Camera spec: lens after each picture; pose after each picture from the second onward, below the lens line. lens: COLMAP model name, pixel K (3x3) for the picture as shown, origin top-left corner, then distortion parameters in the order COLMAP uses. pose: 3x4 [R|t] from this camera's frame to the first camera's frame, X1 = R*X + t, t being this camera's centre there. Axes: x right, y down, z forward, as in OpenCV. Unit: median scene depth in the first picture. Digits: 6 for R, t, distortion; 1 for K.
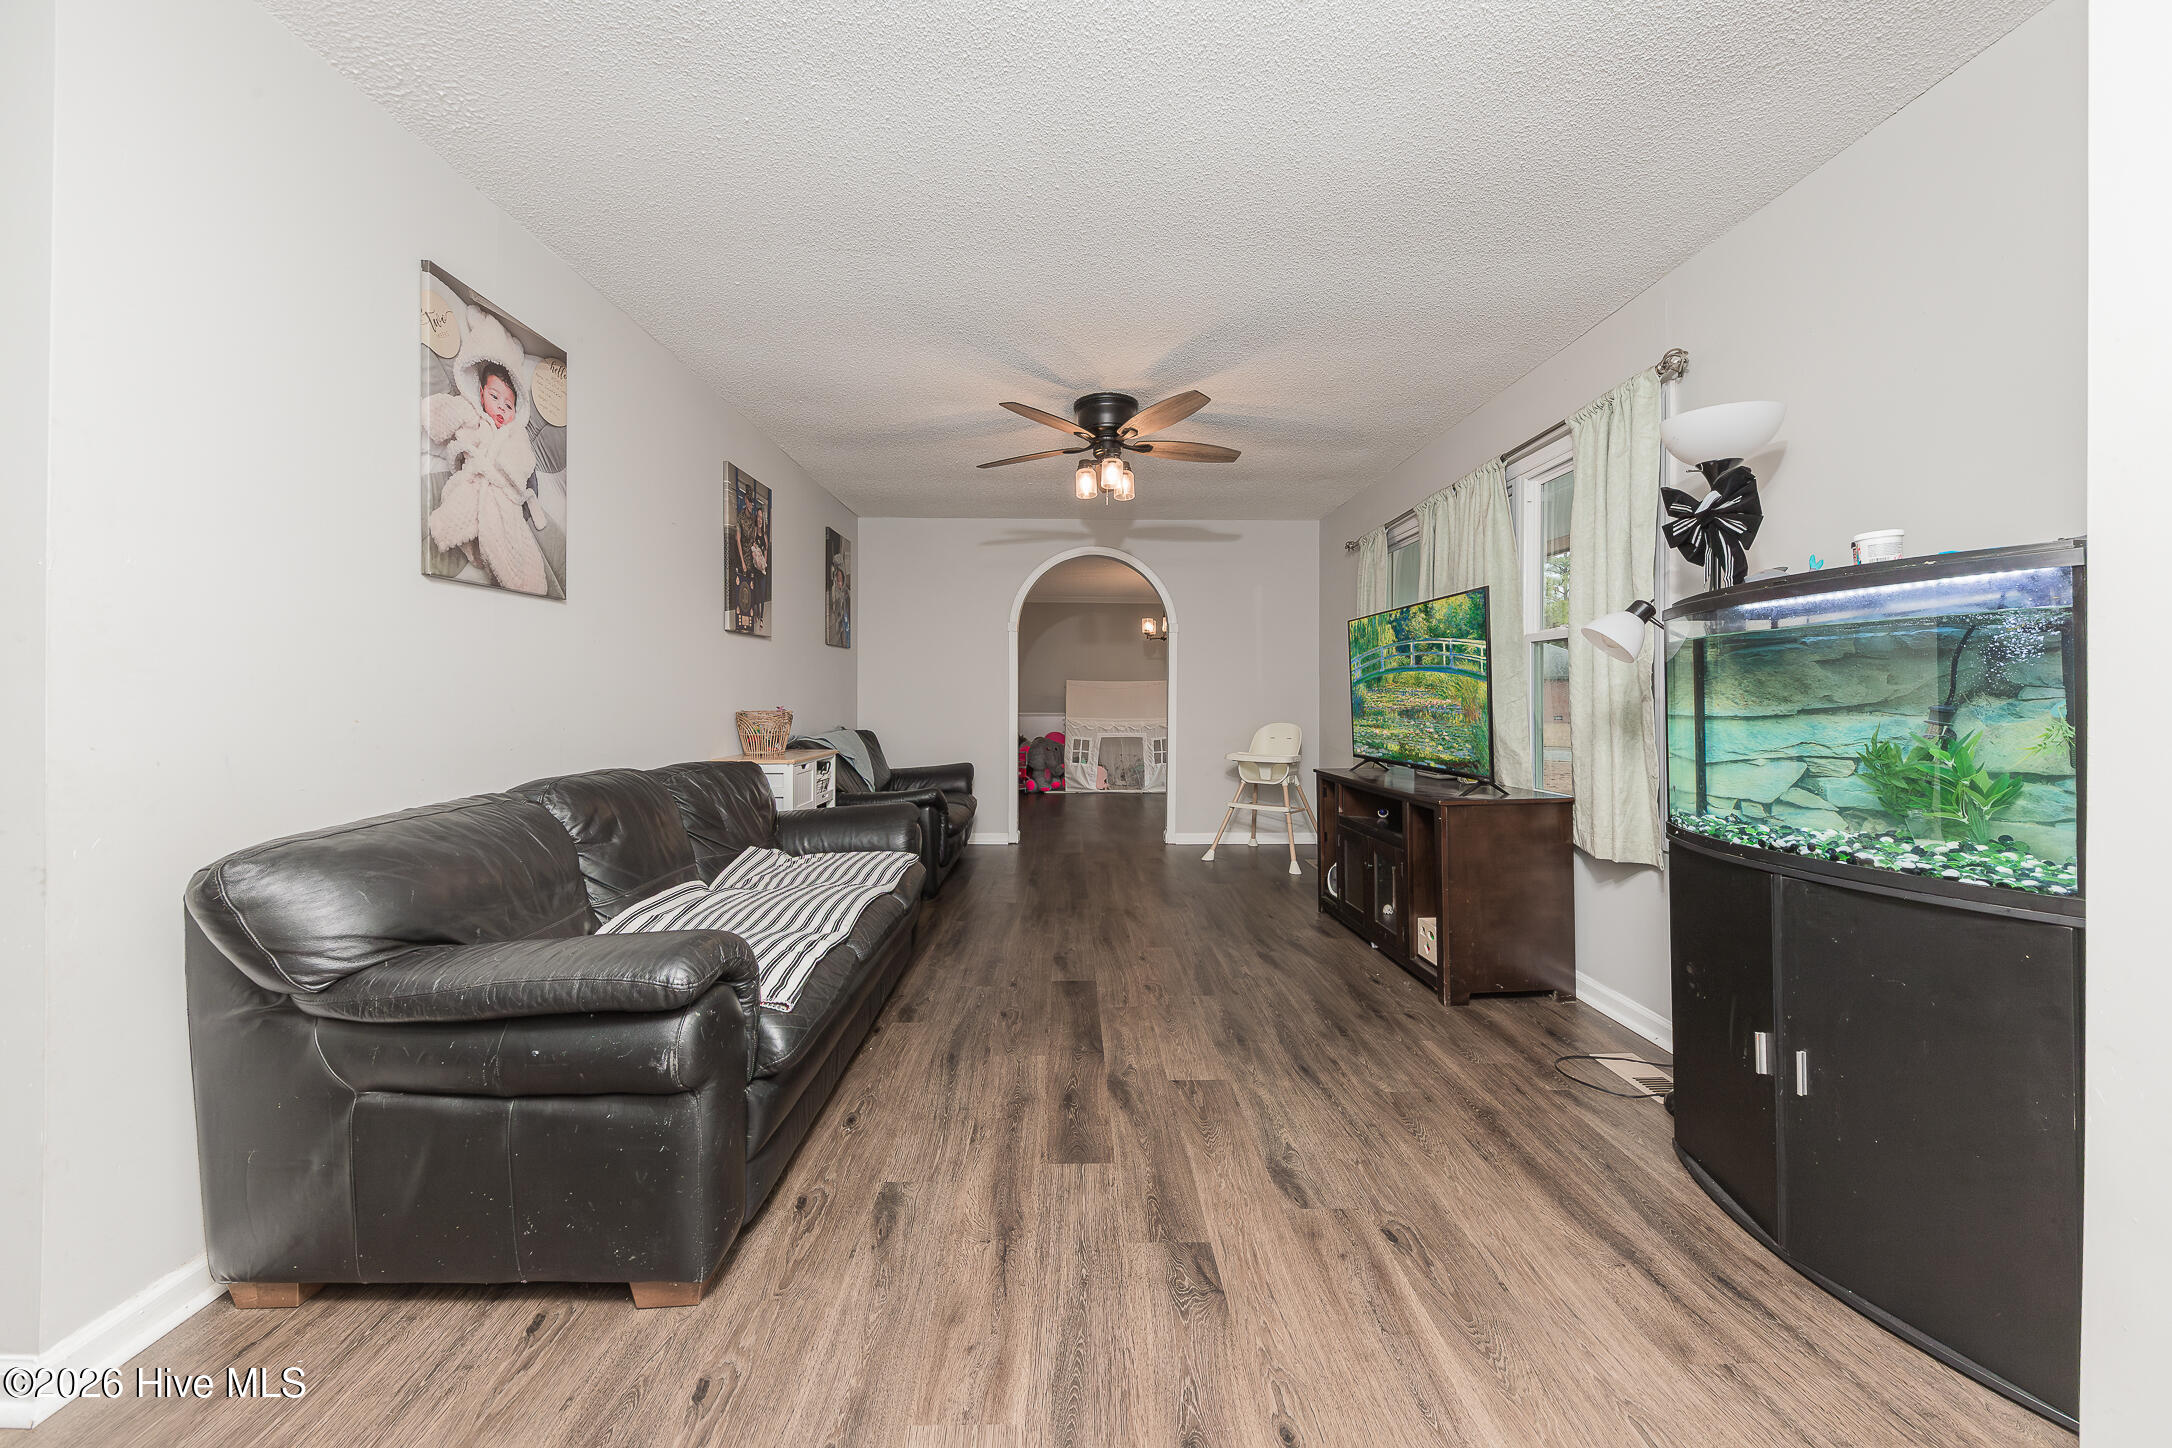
lens RADIAL K [[776.2, 0, 1096.2], [0, 776.2, 694.8], [0, 0, 1]] dist [-0.000875, -0.000255]
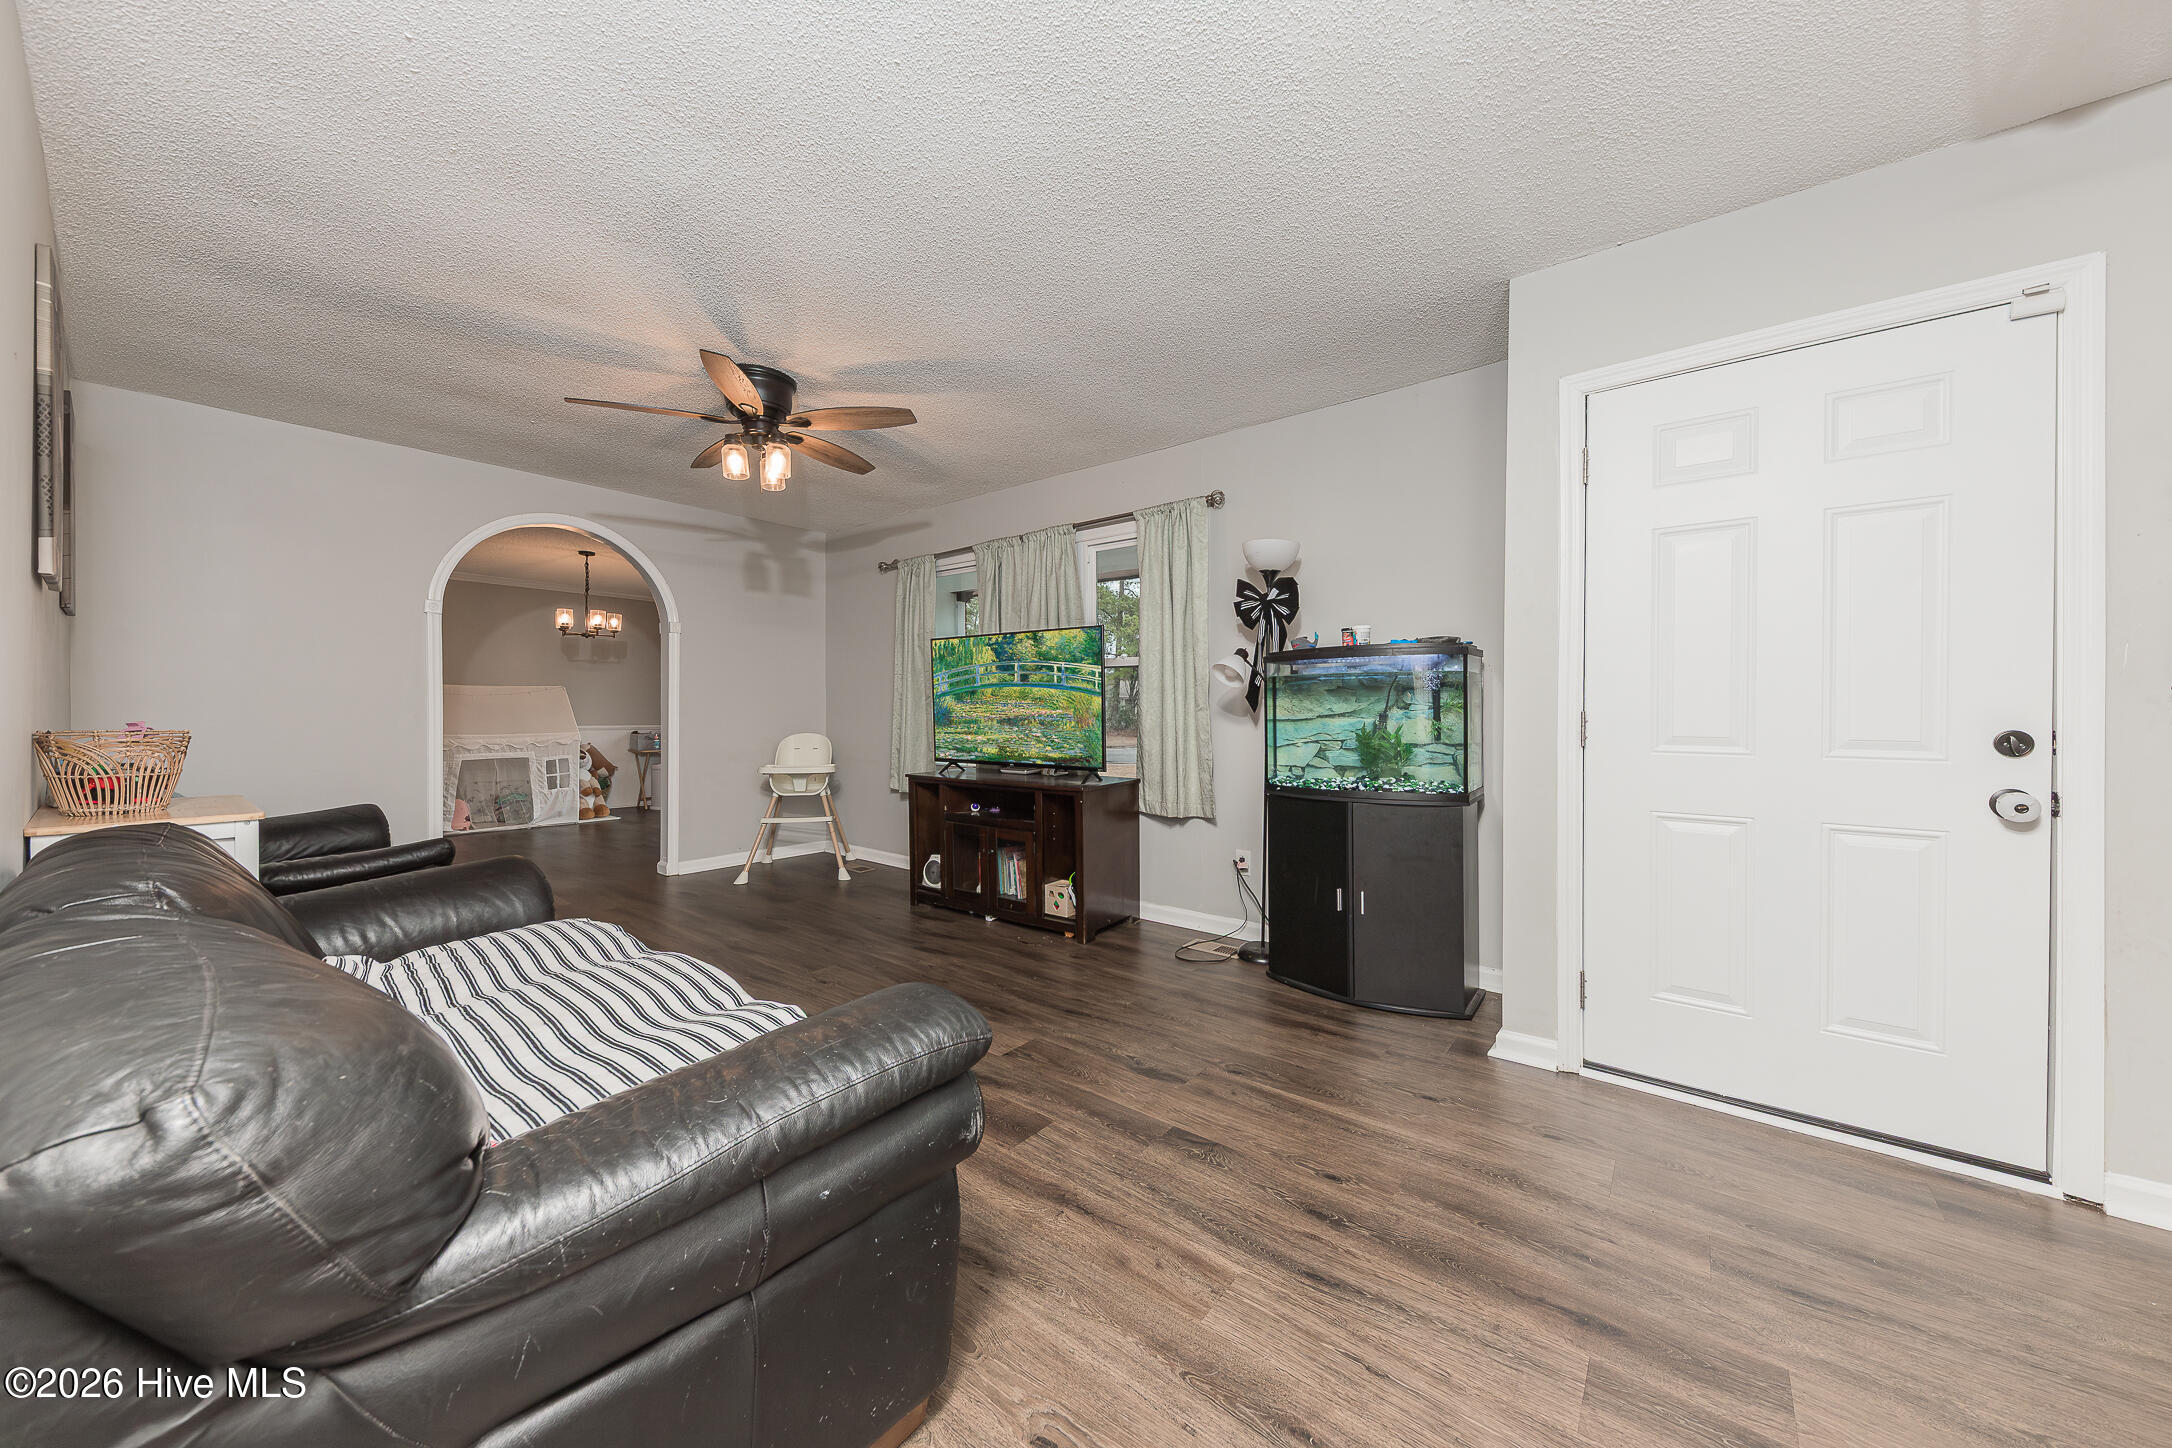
lens RADIAL K [[776.2, 0, 1094.3], [0, 776.2, 705.7], [0, 0, 1]] dist [-0.000875, -0.000255]
pose [[0.621827, 0.006101, 0.783131, -0.550105], [-0.005583, 0.999979, -0.003357, 0.003545], [-0.783135, -0.002285, 0.621848, 0.170706]]
